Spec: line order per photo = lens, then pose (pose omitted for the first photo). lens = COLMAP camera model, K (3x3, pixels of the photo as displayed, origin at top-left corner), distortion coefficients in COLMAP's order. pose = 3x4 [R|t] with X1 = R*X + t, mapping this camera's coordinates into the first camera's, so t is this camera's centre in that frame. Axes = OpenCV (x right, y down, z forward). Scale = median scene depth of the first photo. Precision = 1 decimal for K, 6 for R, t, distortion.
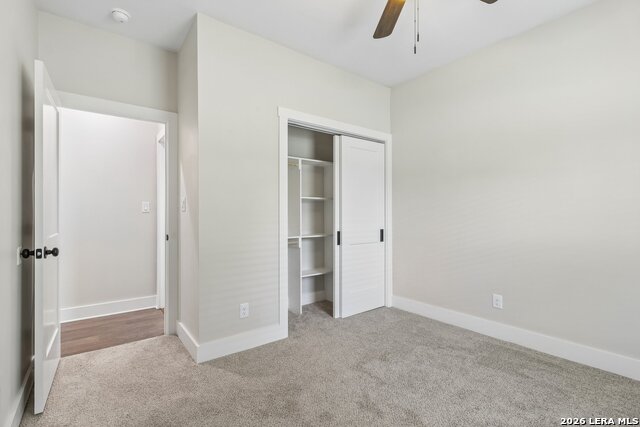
lens RADIAL K [[299.5, 0, 320.8], [0, 299.5, 212.5], [0, 0, 1]] dist [-0.000391, 0.000099]
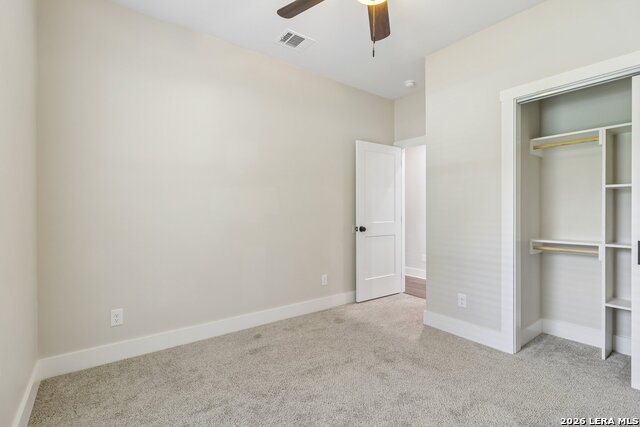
lens RADIAL K [[299.5, 0, 320.7], [0, 299.5, 214.8], [0, 0, 1]] dist [-0.000391, 0.000099]
pose [[-0.026165, 0.001378, -0.999657, 0.797974], [-0.002429, 0.999996, 0.001442, 0.018504], [0.999655, 0.002466, -0.026162, 0.499598]]
